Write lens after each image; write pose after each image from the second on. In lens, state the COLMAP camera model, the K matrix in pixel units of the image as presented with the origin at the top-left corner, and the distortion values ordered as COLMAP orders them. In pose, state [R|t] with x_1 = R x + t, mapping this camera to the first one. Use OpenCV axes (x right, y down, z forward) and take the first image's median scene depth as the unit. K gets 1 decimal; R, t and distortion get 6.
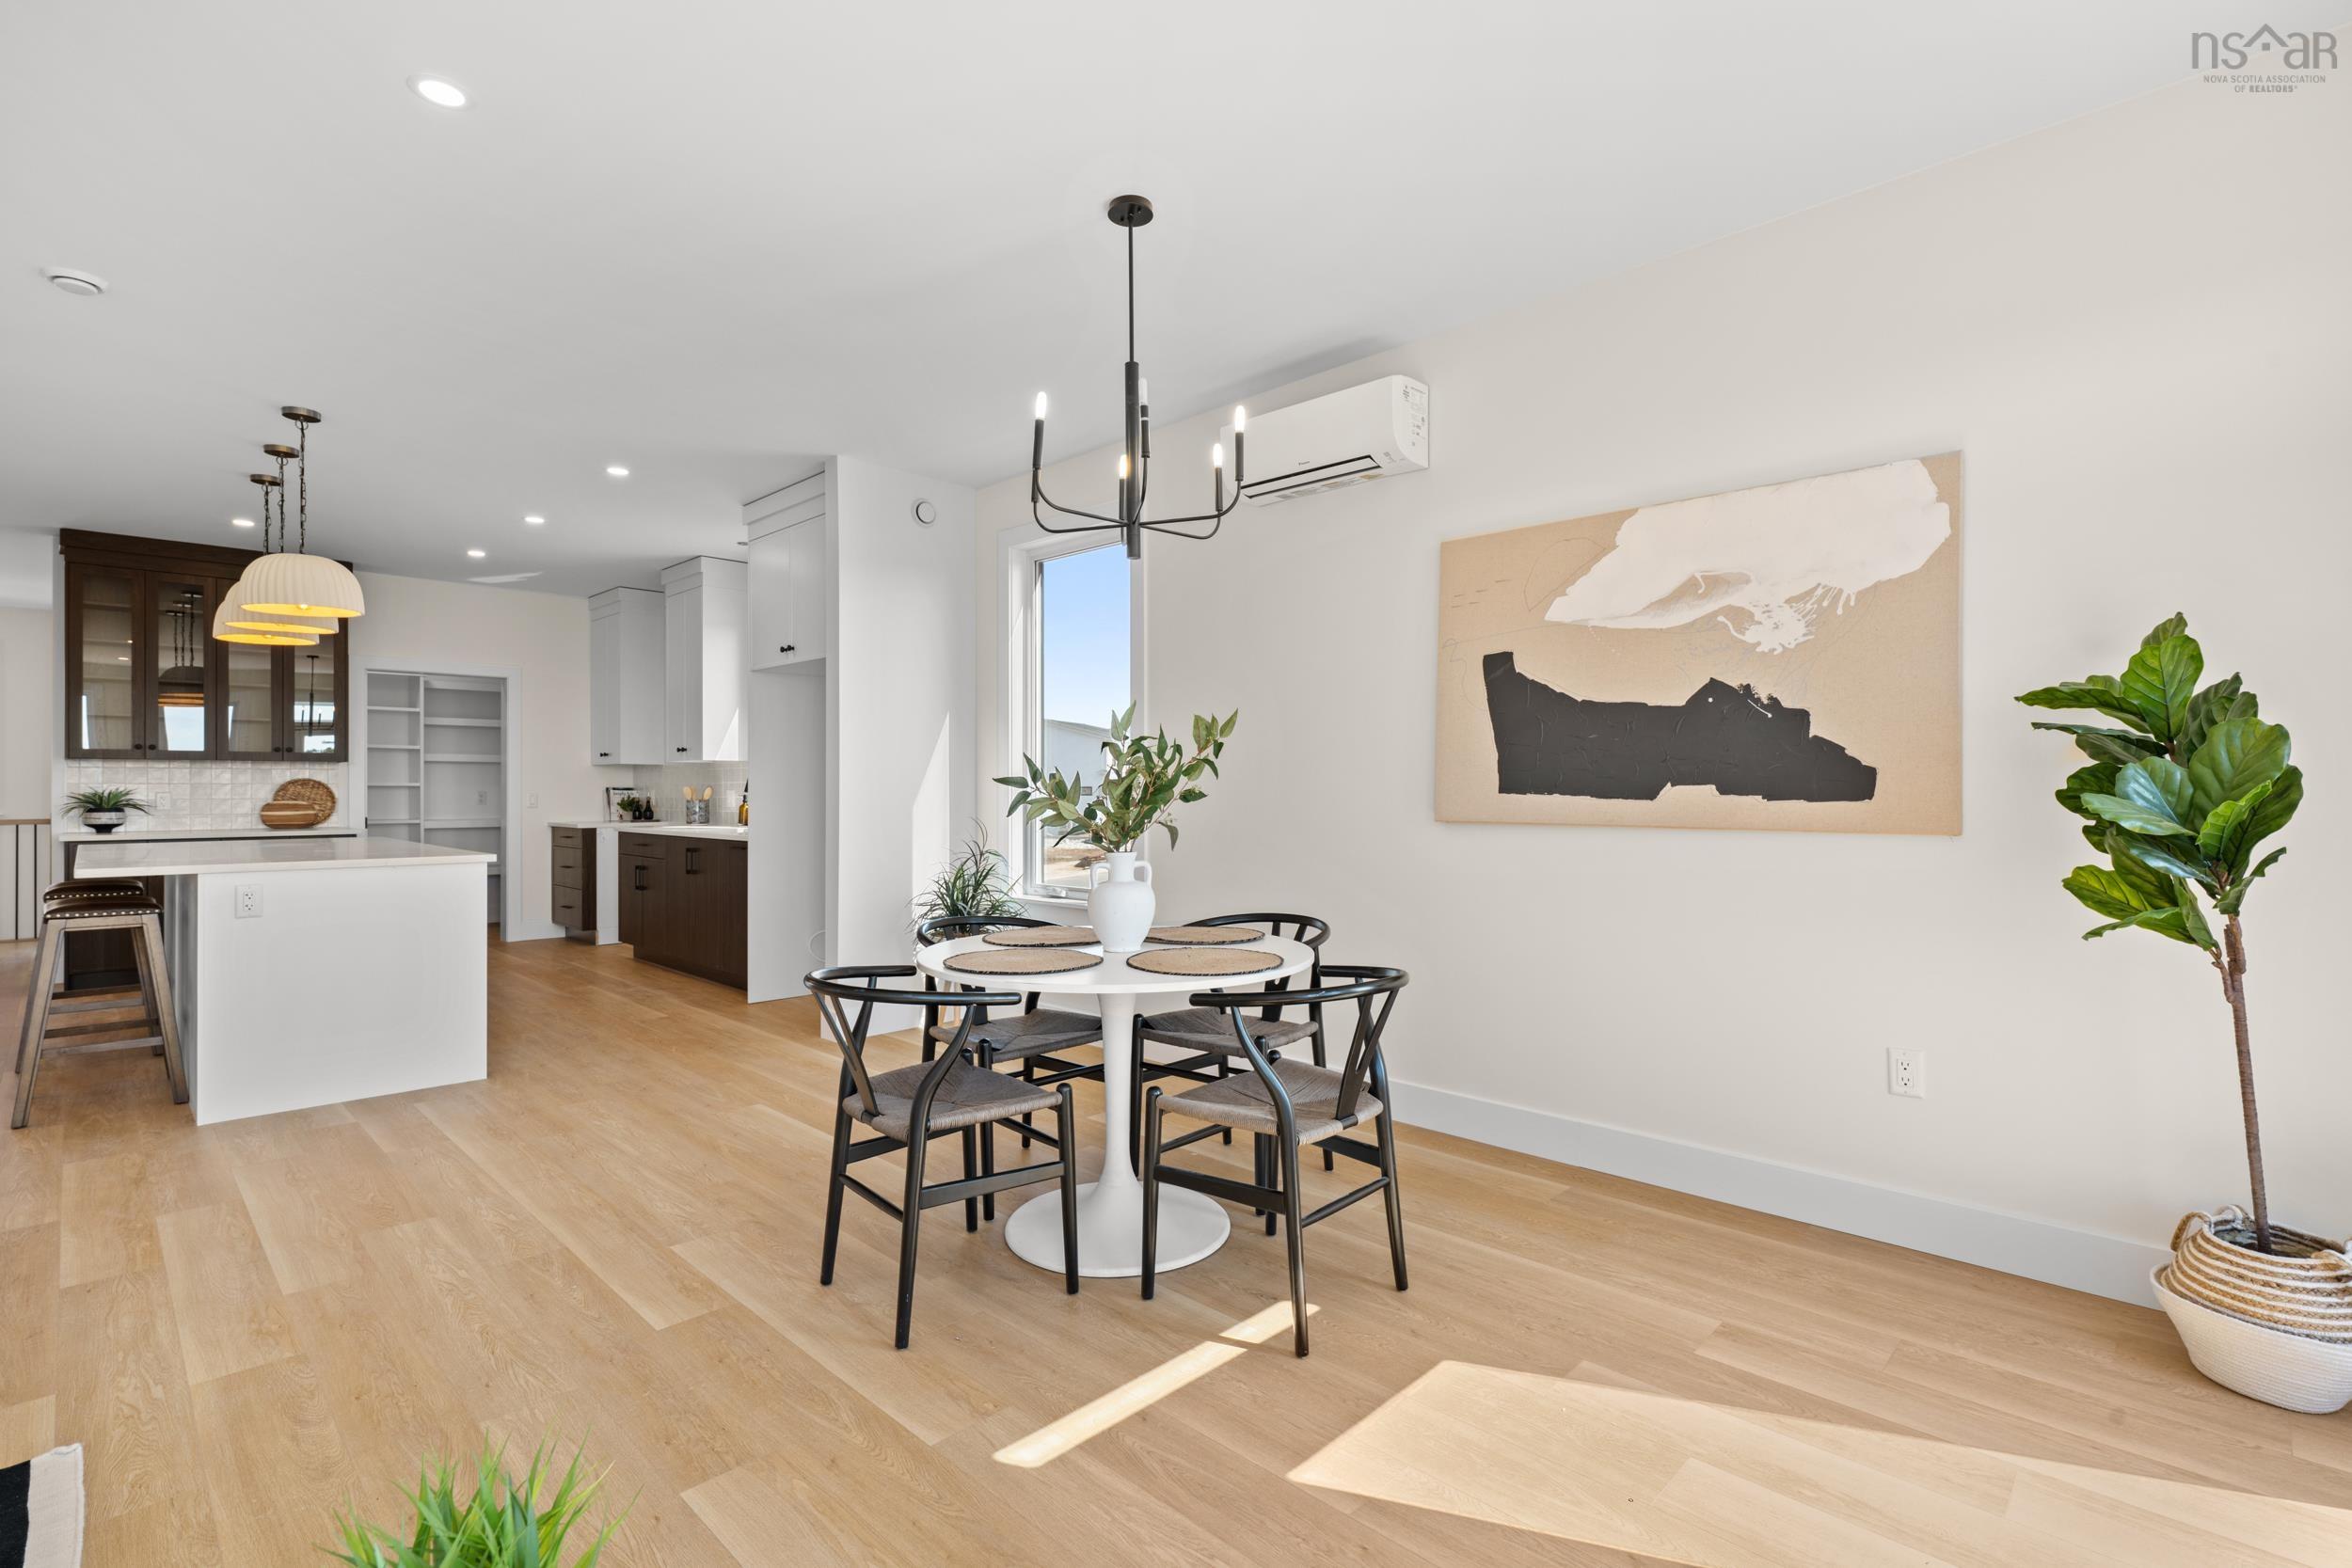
lens RADIAL K [[1081.6, 0, 1176.9], [0, 1081.6, 788.4], [0, 0, 1]] dist [0.000740, 0.000027]
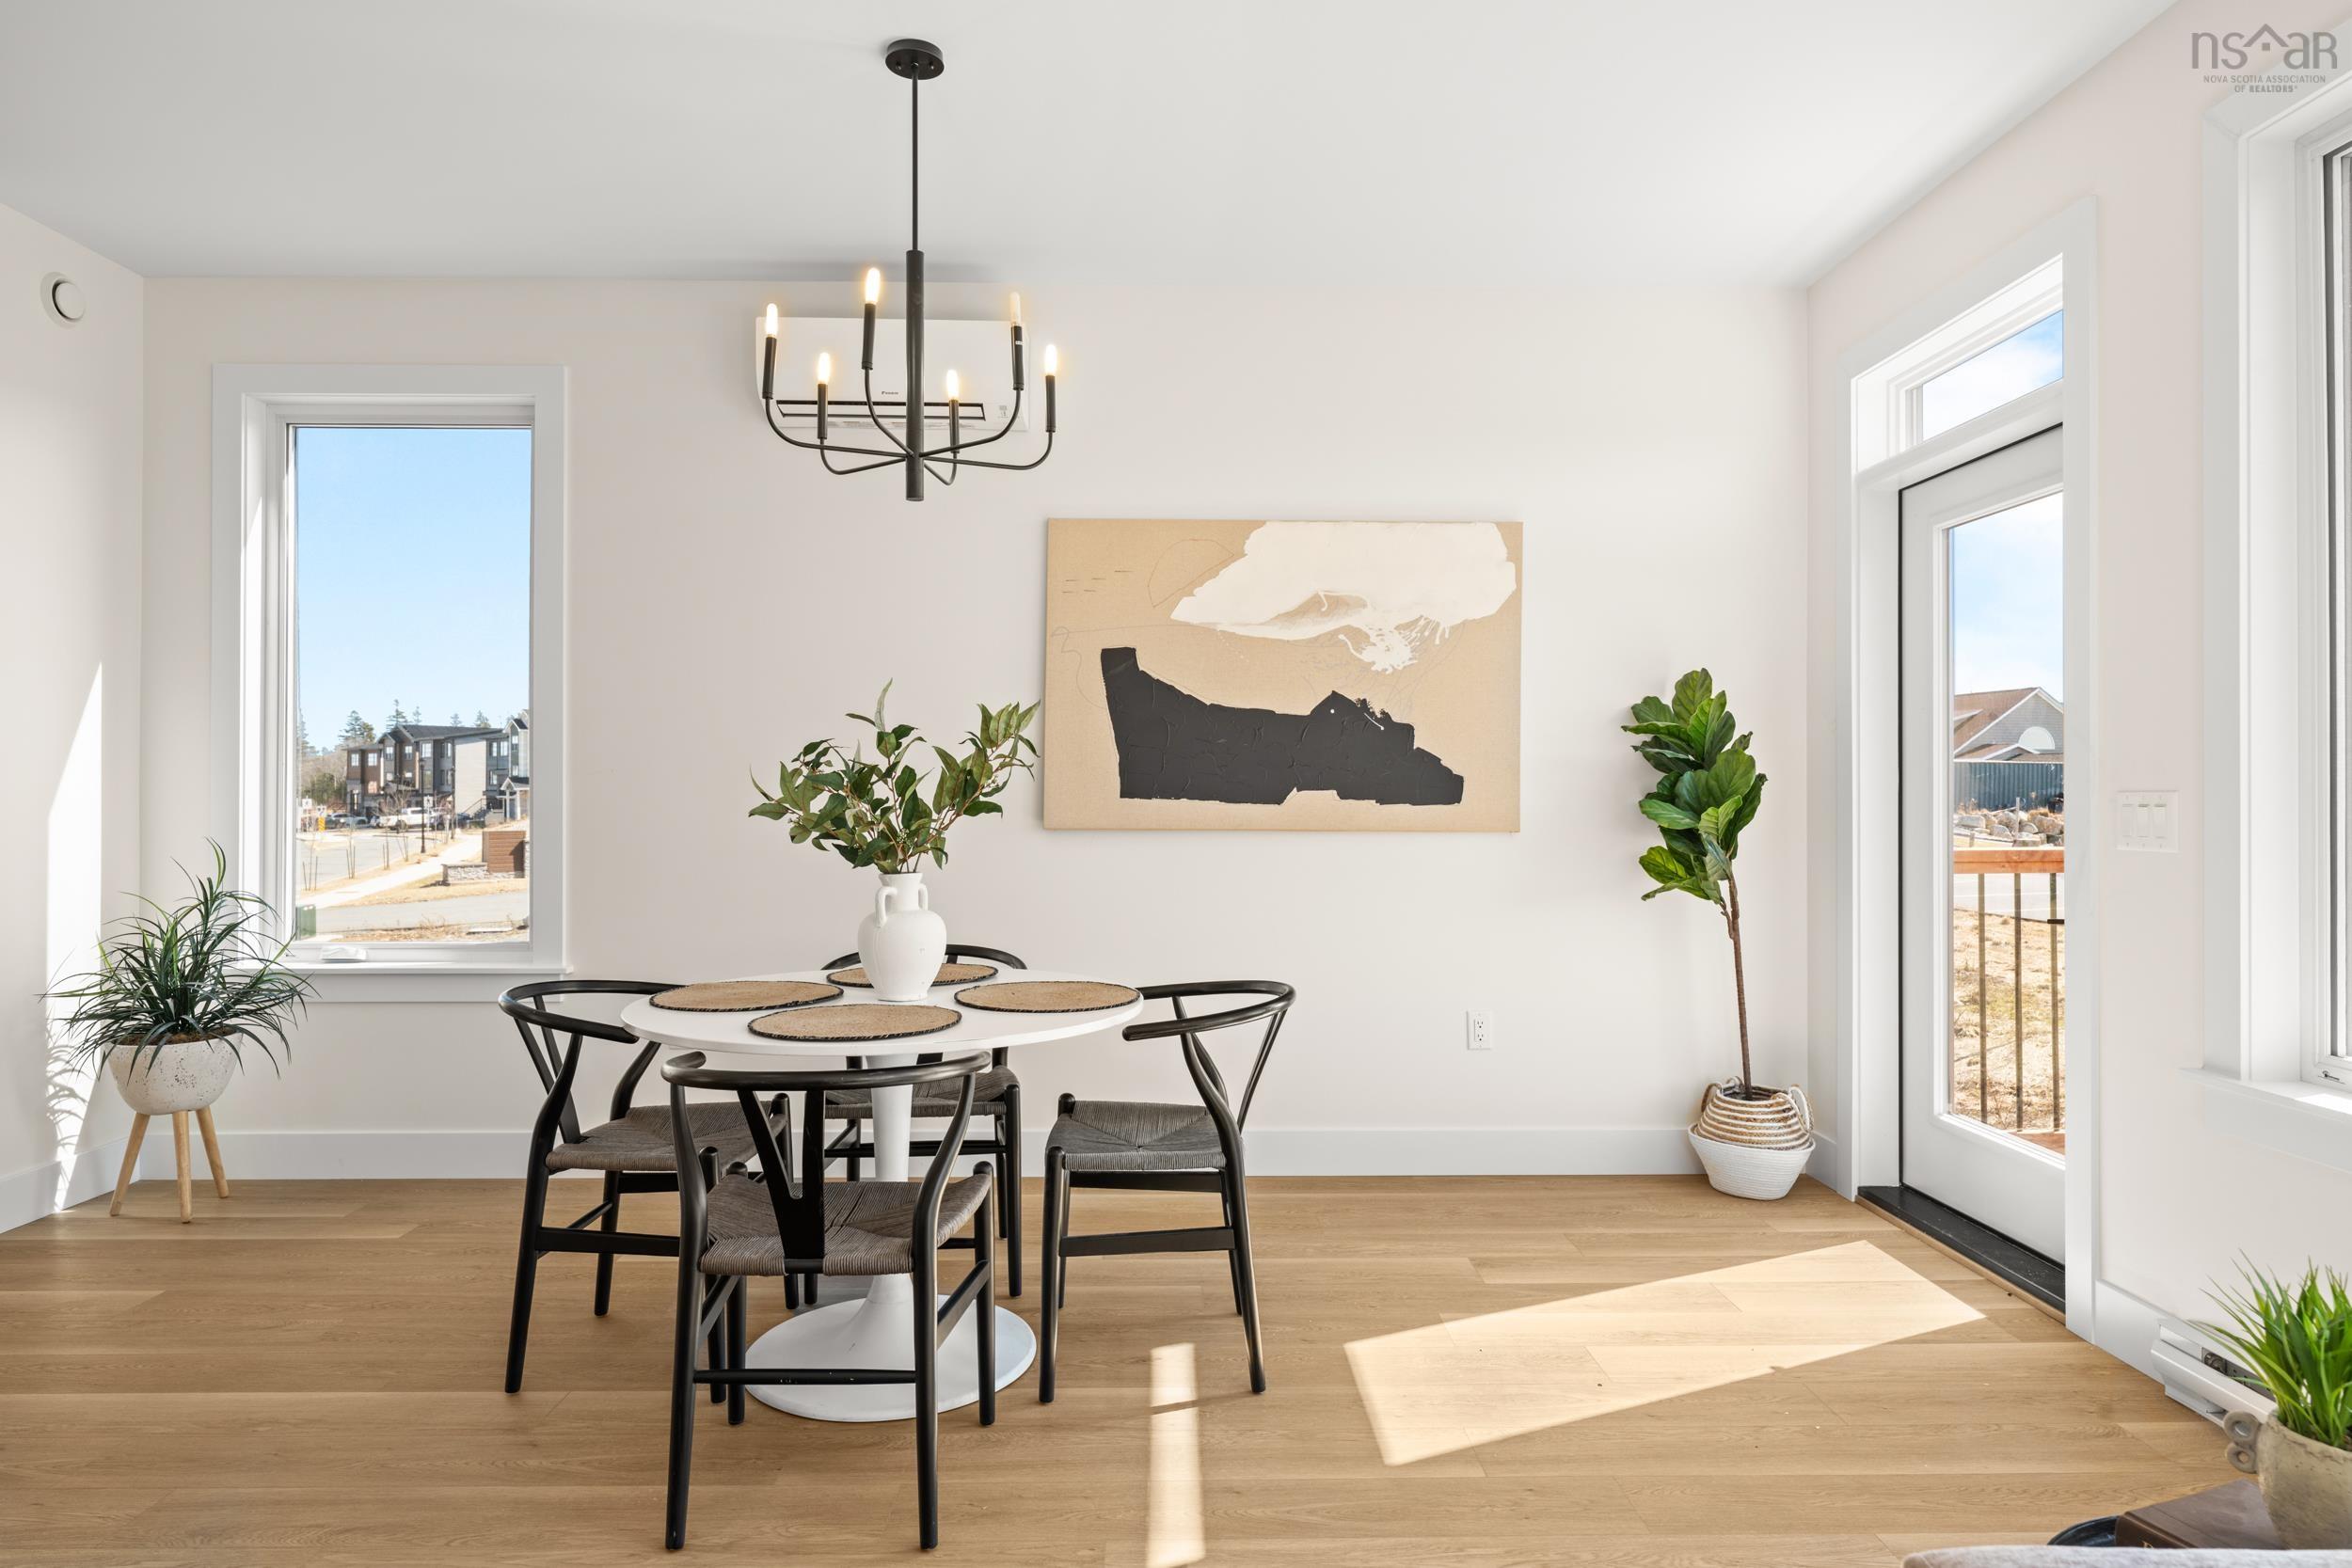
lens RADIAL K [[1356.7, 0, 1192.8], [0, 1356.7, 790.0], [0, 0, 1]] dist [-0.002167, -0.000412]
pose [[0.700276, 0.008367, 0.713823, -0.521425], [-0.002286, 0.999952, -0.009479, 0.008990], [-0.713869, 0.005006, 0.700262, 0.142156]]
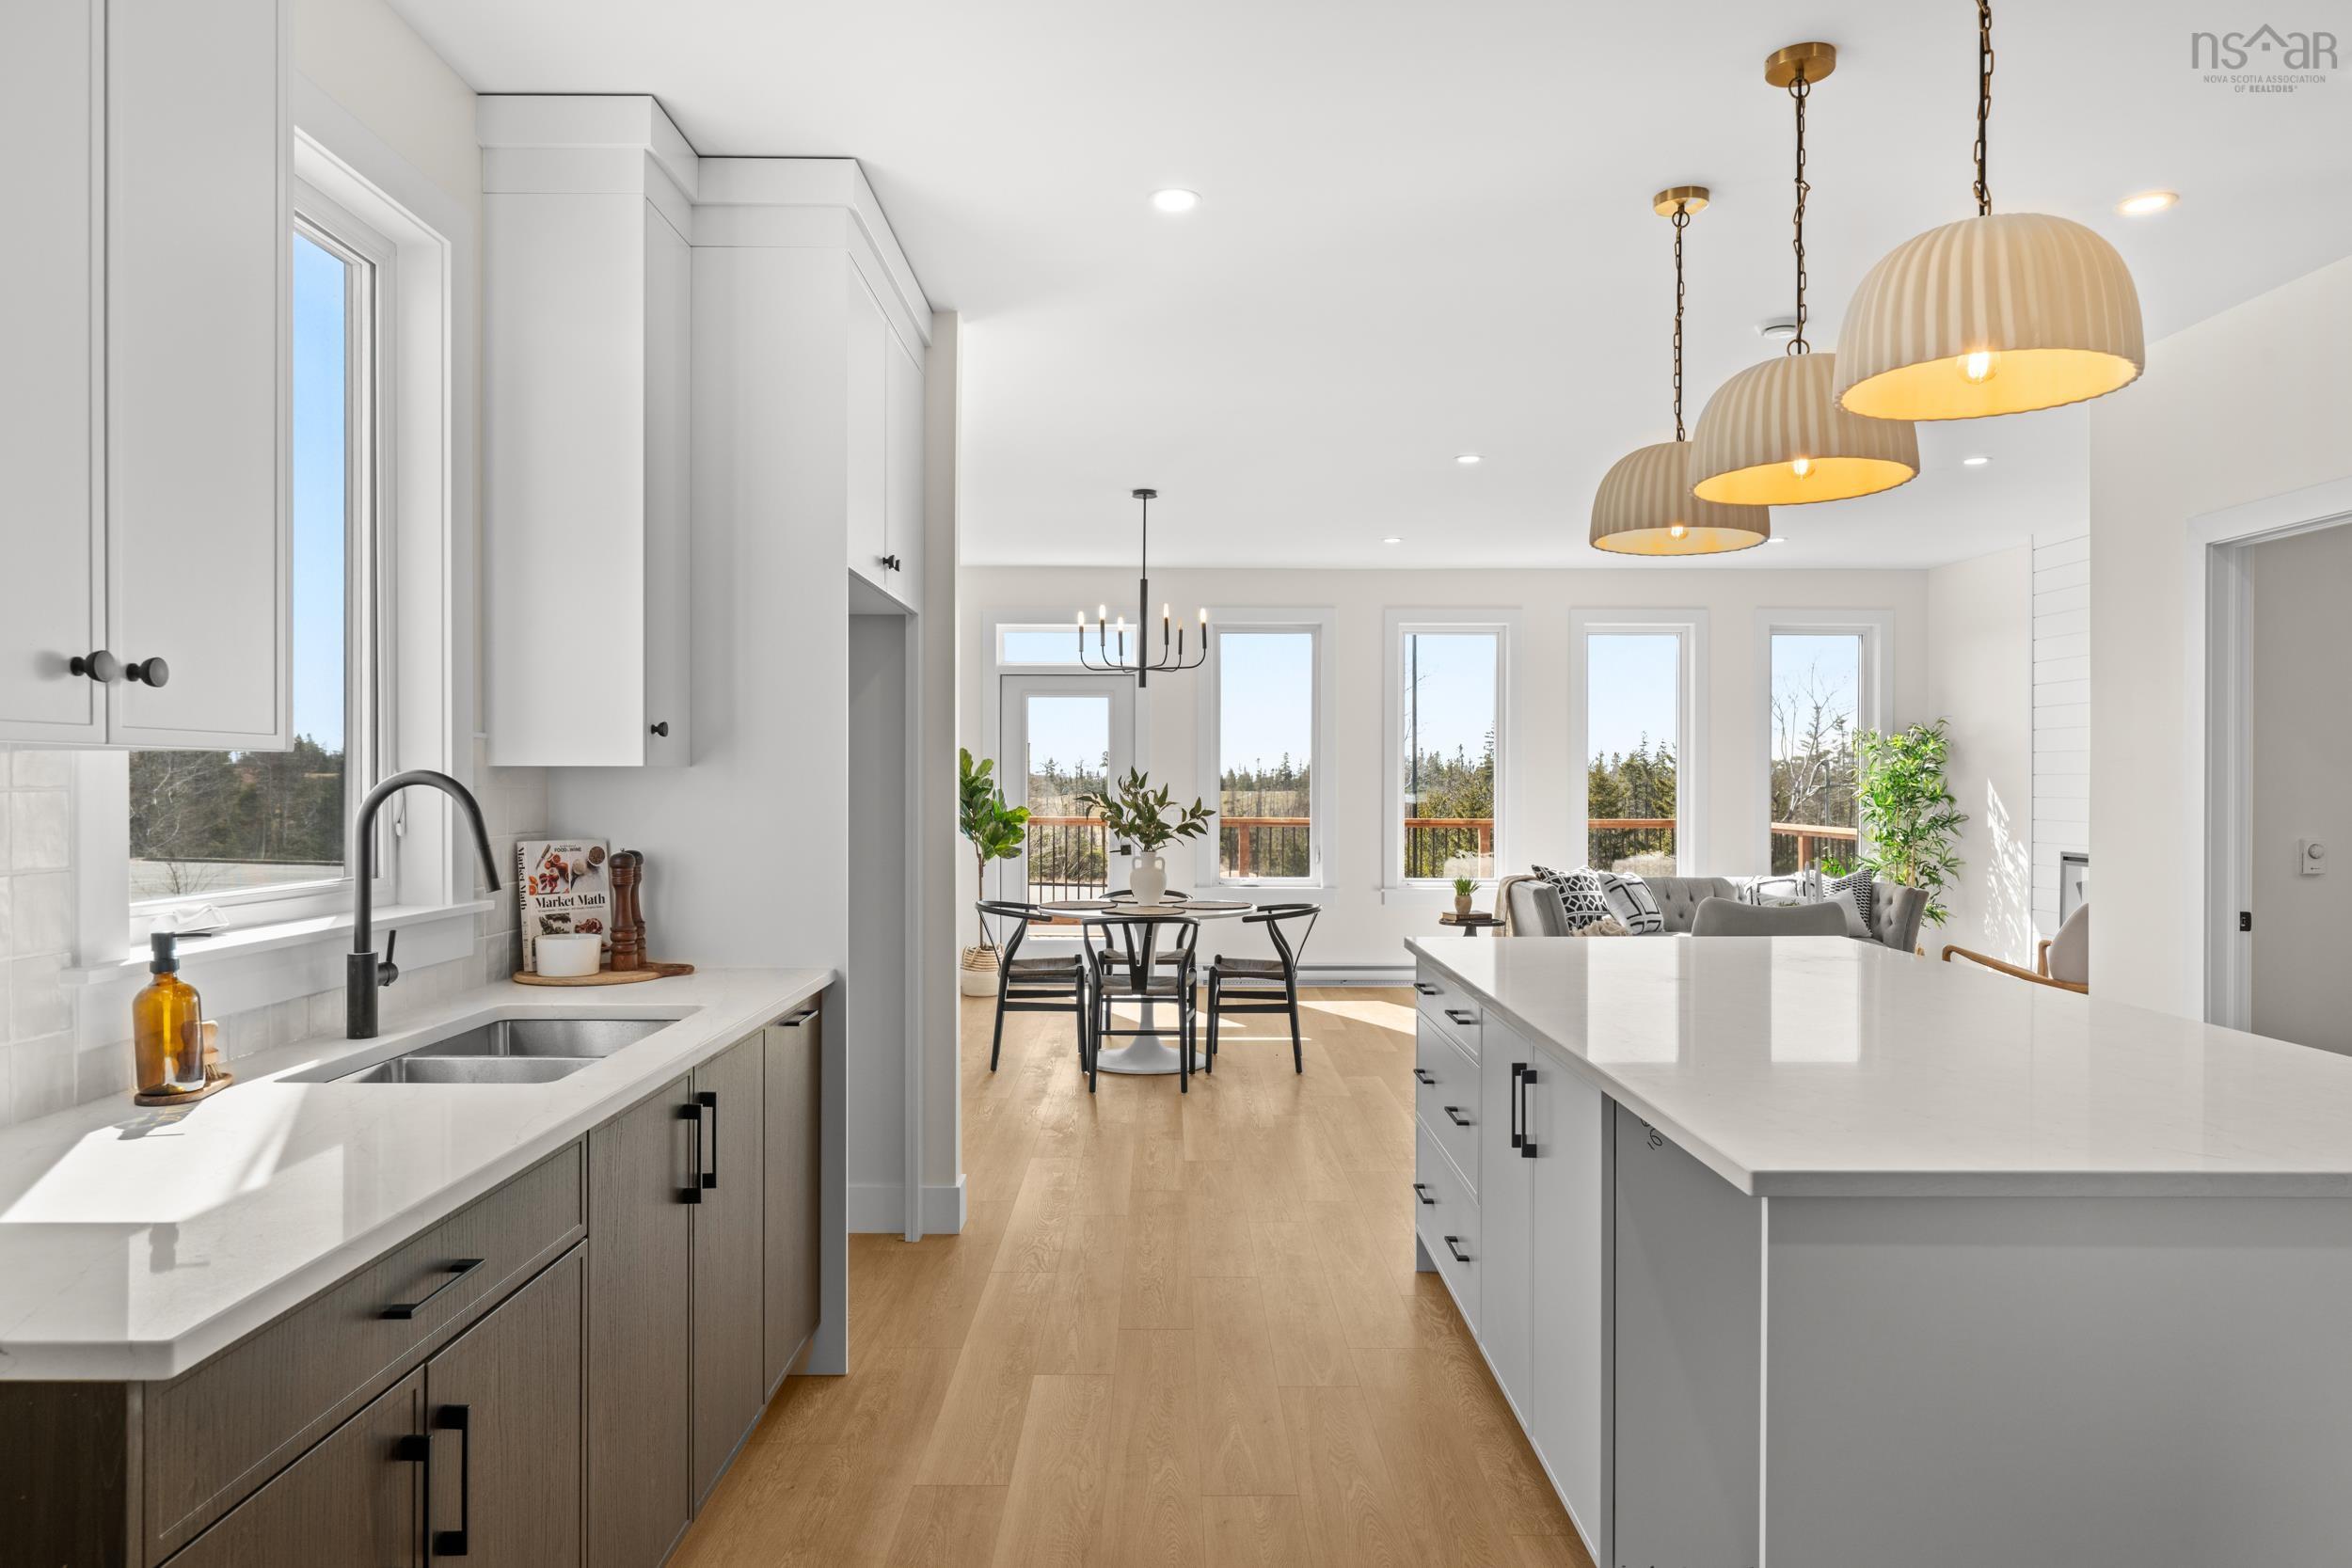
lens RADIAL K [[1464.1, 0, 1172.2], [0, 1464.1, 787.8], [0, 0, 1]] dist [0.000972, 0.000863]
pose [[-0.705043, -0.002397, 0.709160, -1.573157], [-0.000865, 0.999996, 0.002520, -0.046165], [-0.709164, 0.001164, -0.705043, 2.340456]]
